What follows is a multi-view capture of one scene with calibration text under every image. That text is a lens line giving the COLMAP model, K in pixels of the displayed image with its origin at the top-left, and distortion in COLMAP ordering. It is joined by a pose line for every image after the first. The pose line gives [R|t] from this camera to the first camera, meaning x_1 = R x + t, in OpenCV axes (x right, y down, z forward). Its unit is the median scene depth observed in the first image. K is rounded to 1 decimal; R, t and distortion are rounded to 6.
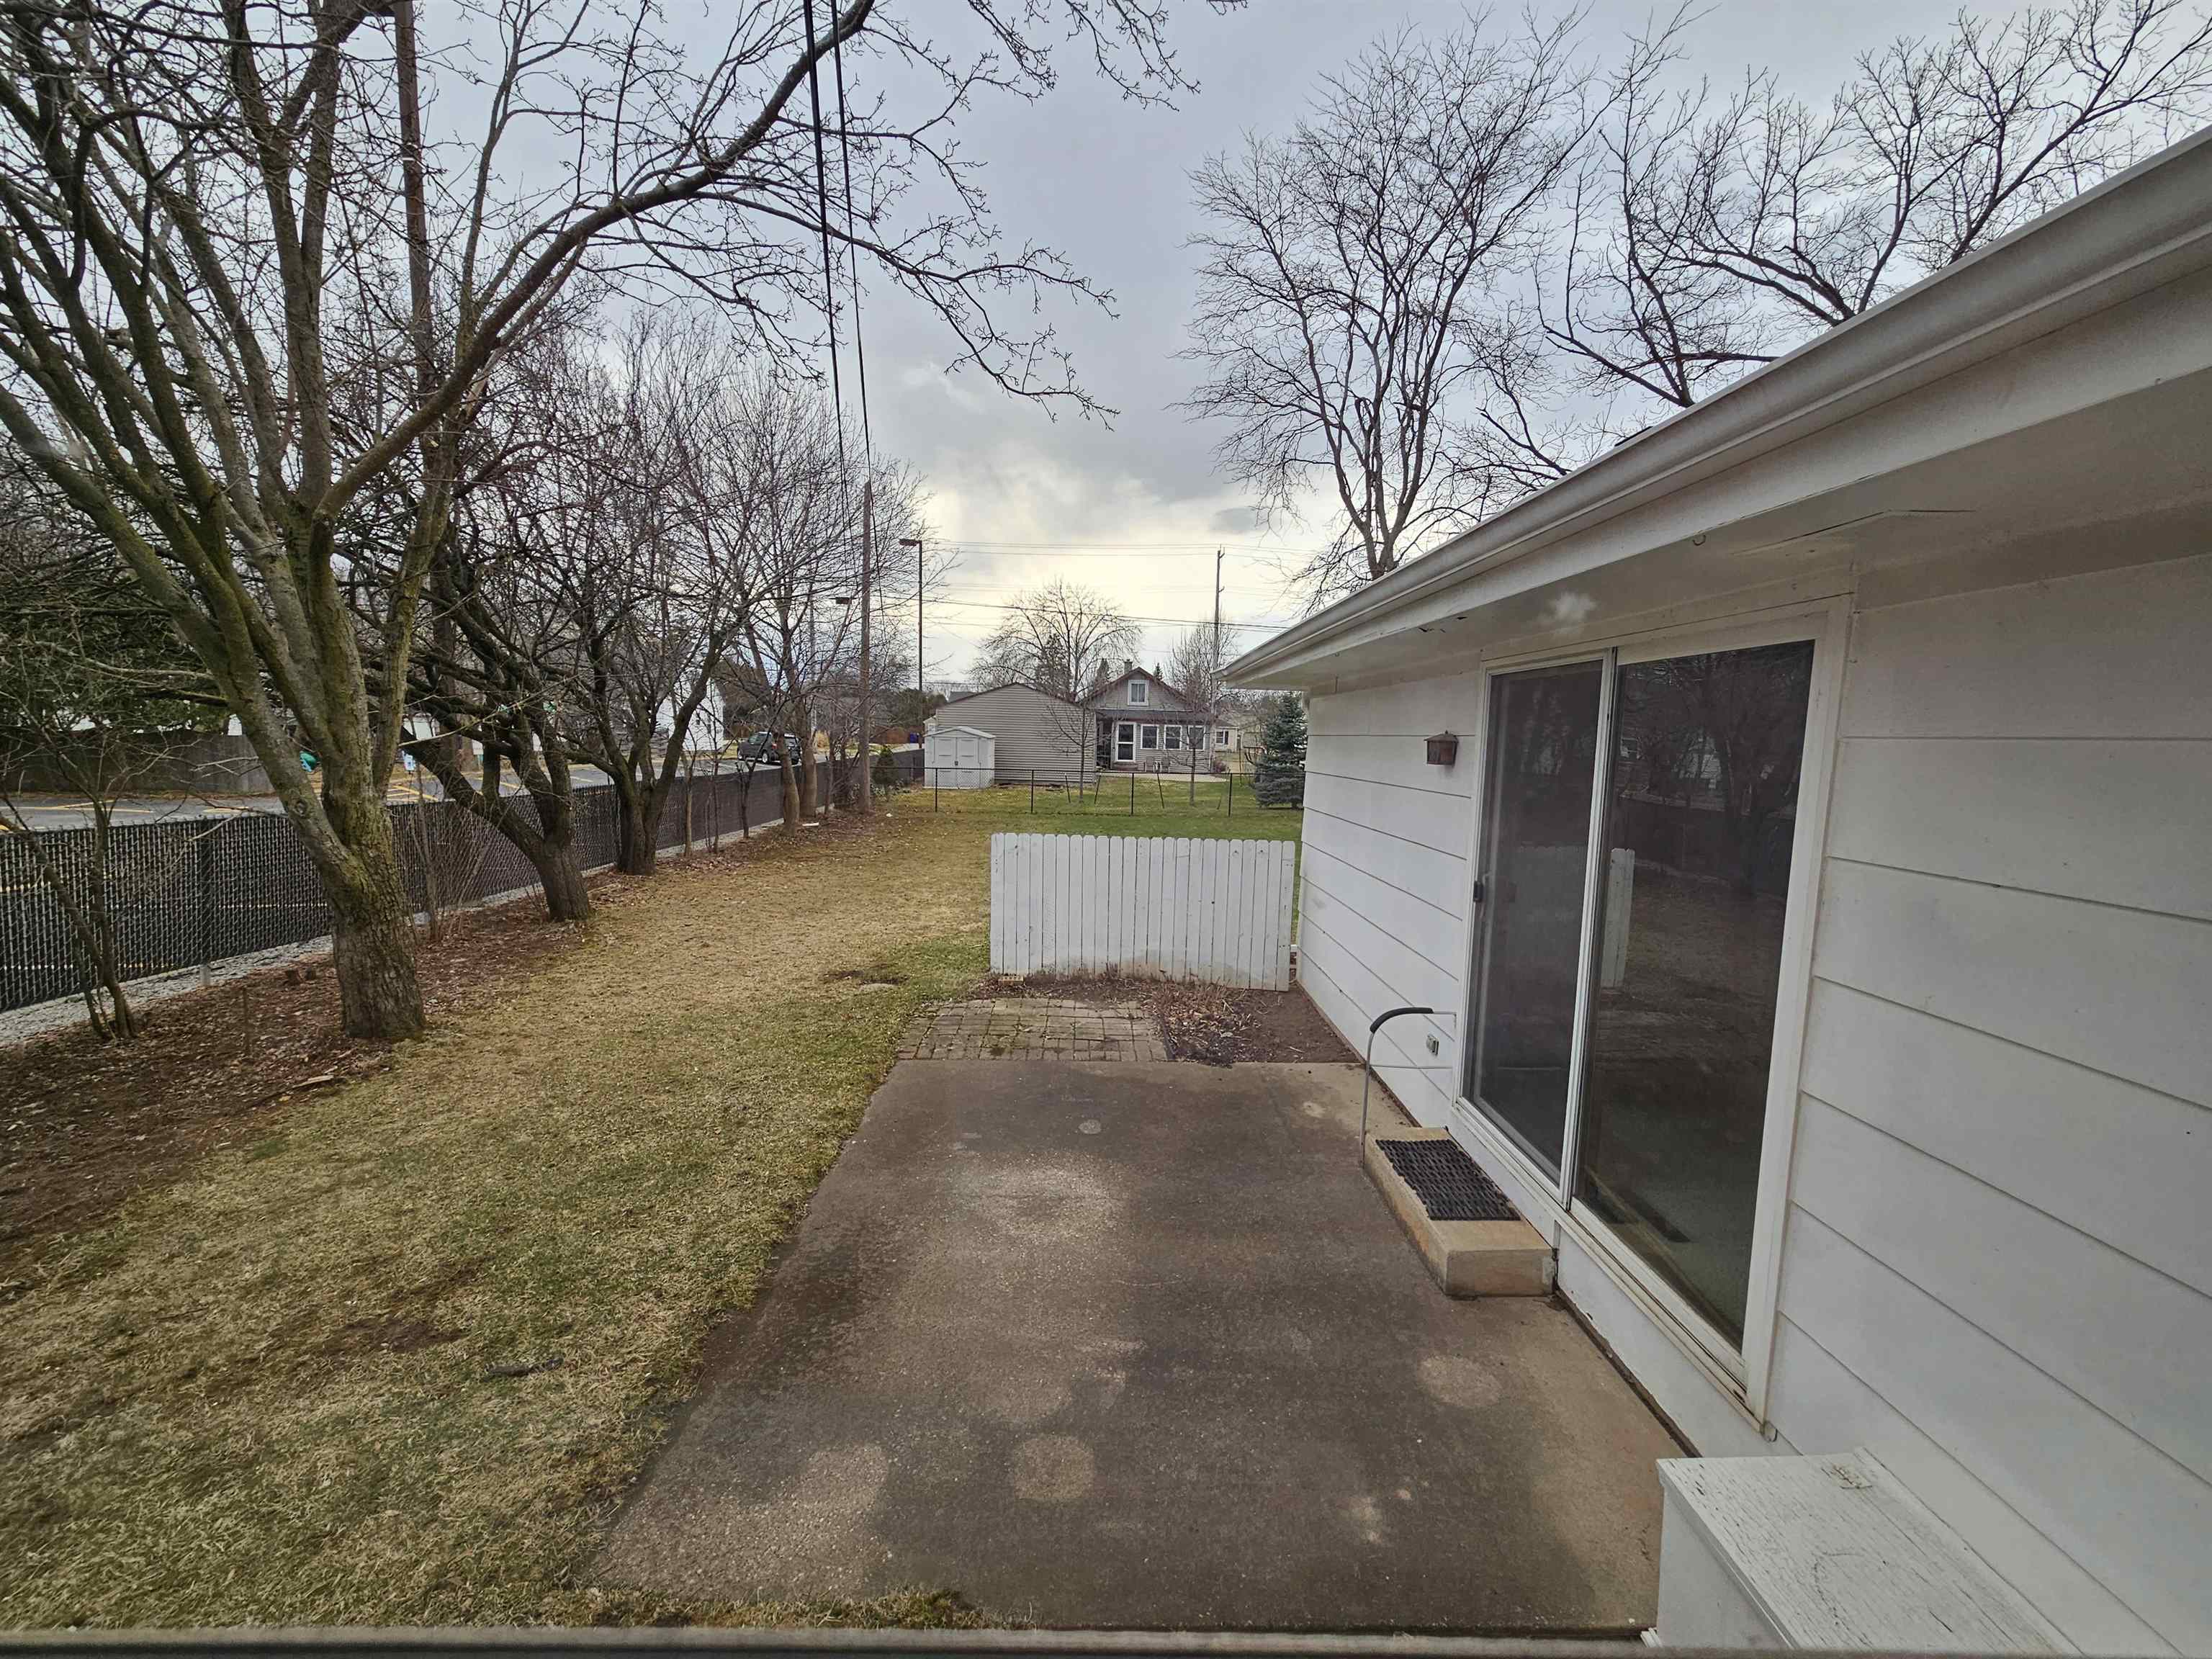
lens RADIAL K [[901.6, 0, 1106.0], [0, 901.6, 829.5], [0, 0, 1]] dist [0.000805, 0.000312]
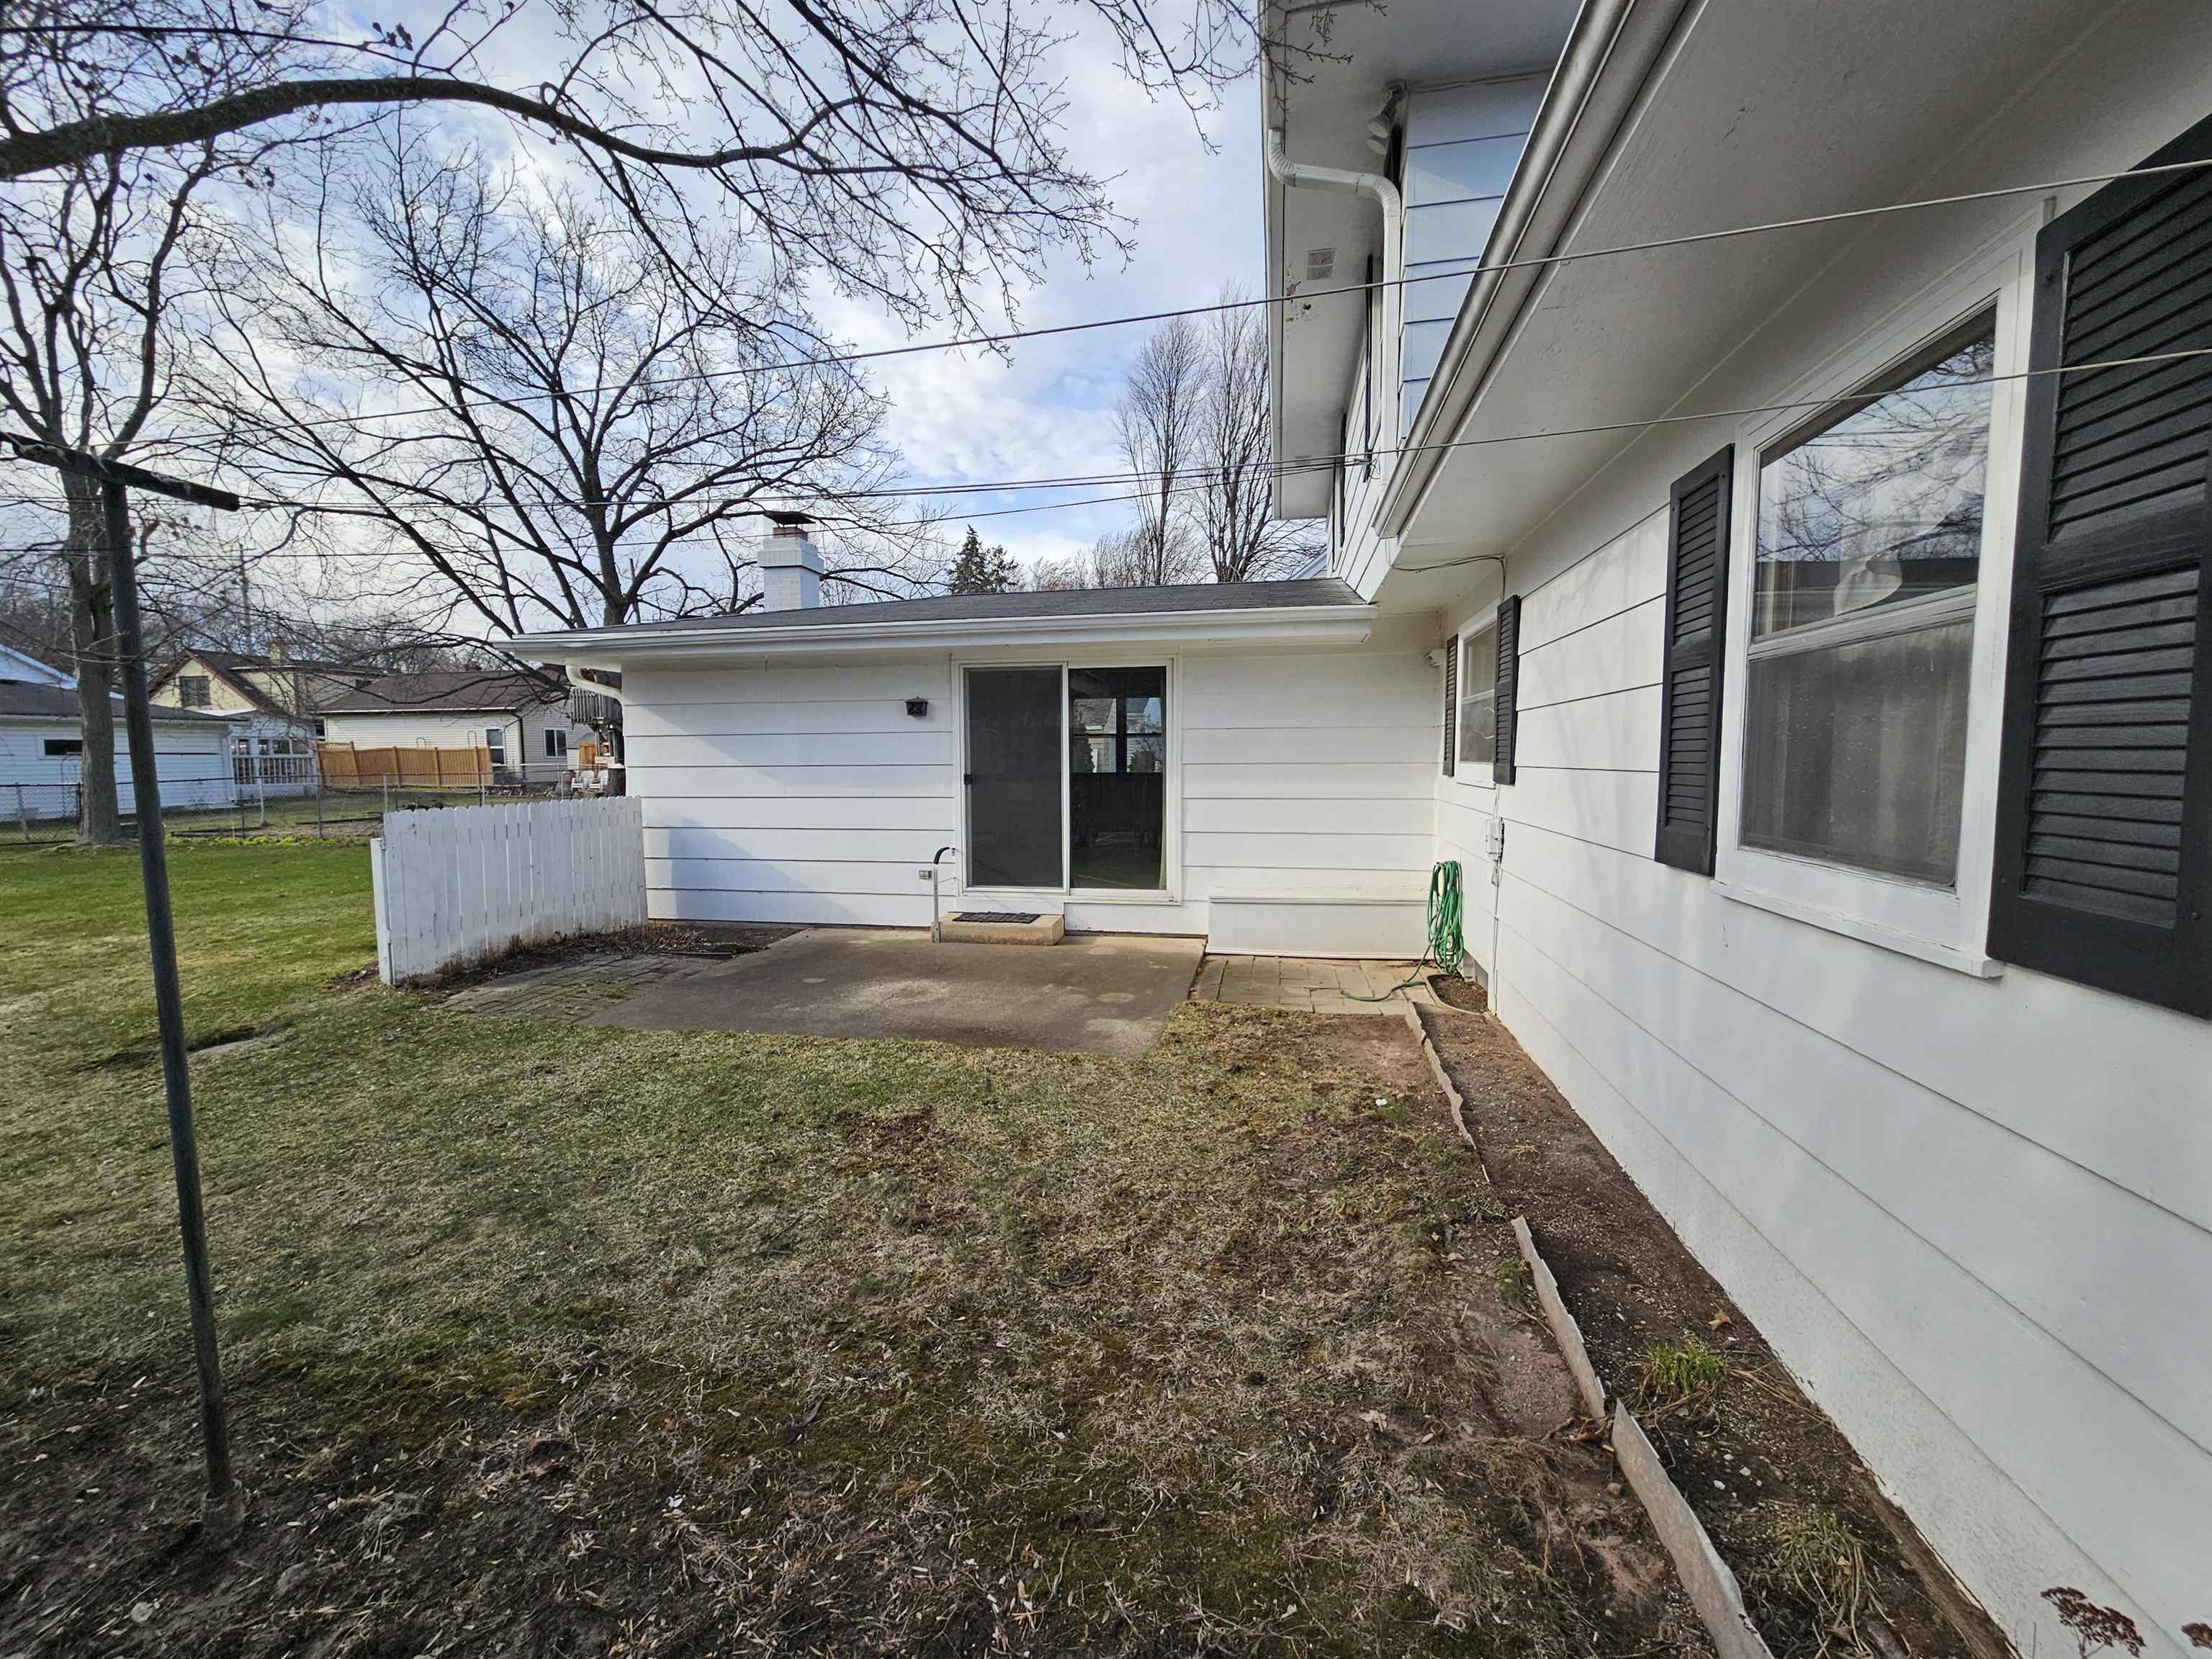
lens RADIAL K [[918.5, 0, 1103.5], [0, 918.5, 819.7], [0, 0, 1]] dist [-0.000560, 0.000391]
pose [[0.200693, -0.097516, 0.974789, -1.418590], [0.113613, 0.990636, 0.075710, 0.037840], [-0.973044, 0.095554, 0.209893, 0.294416]]
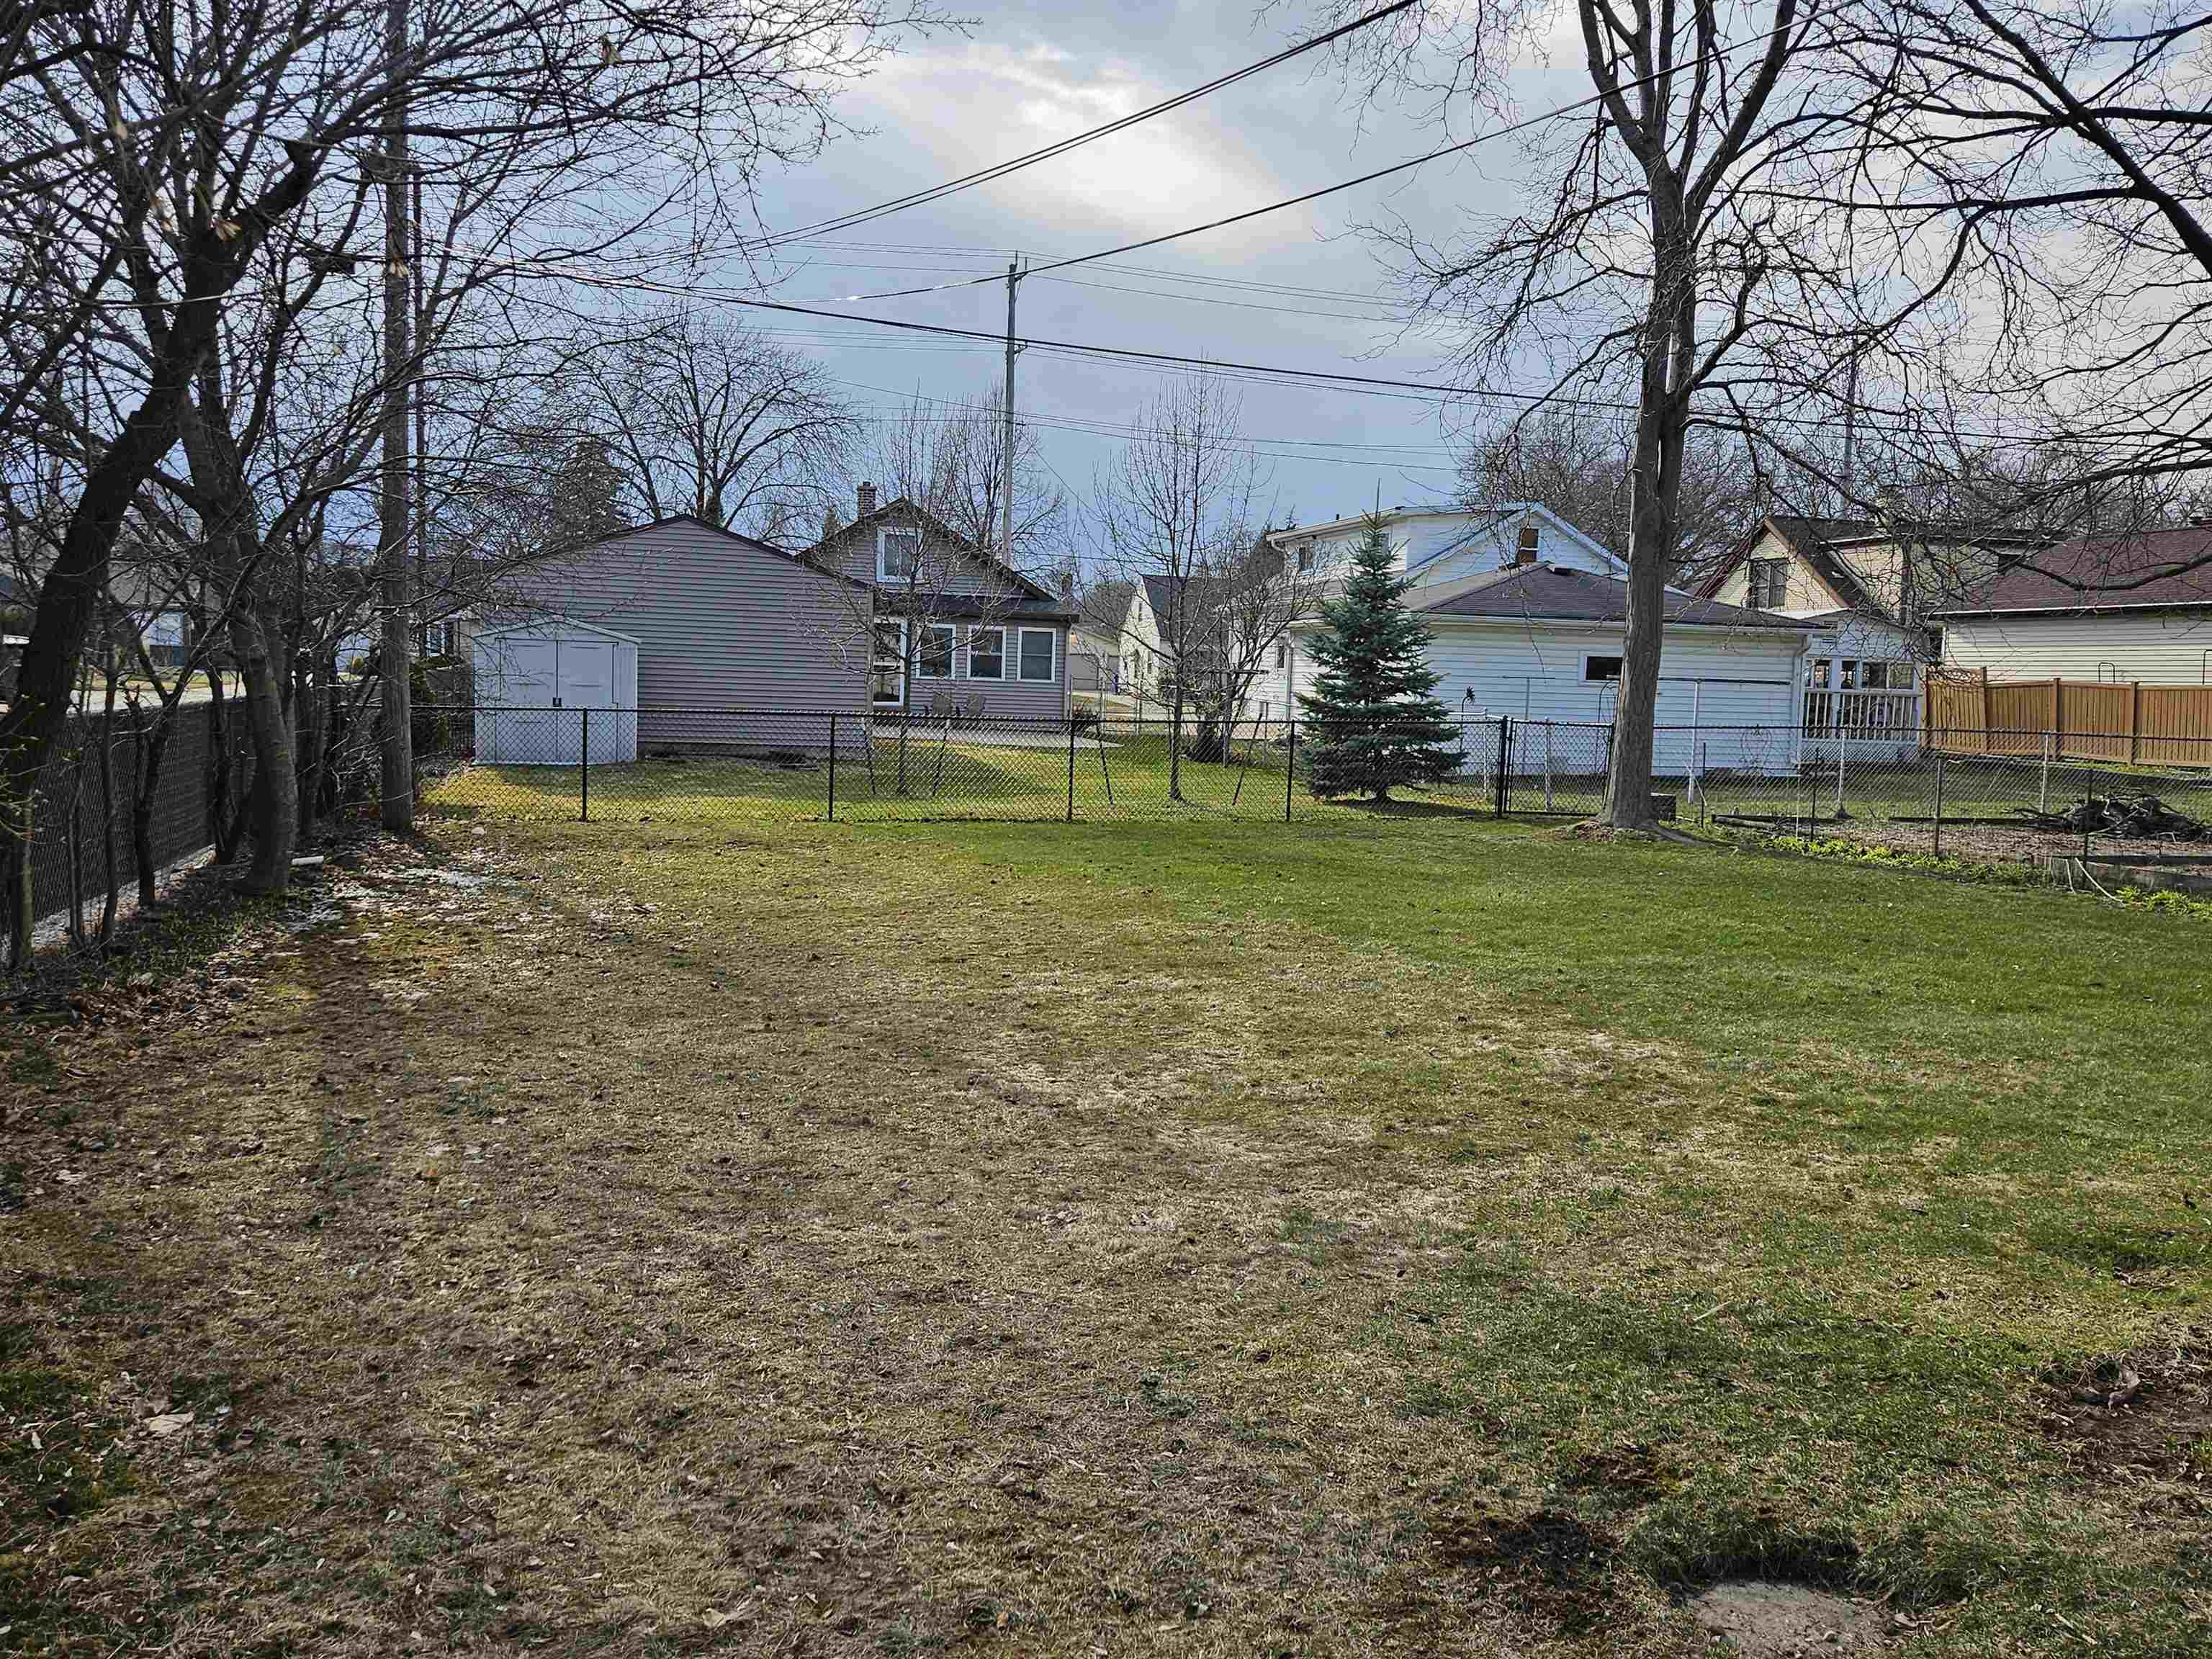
lens RADIAL K [[1757.6, 0, 1106.0], [0, 1757.6, 829.5], [0, 0, 1]] dist [0.088786, -0.084183]
pose [[0.970462, -0.016221, 0.240710, -0.901951], [0.018701, 0.999793, -0.008025, -0.025300], [-0.240530, 0.012290, 0.970564, 1.112597]]
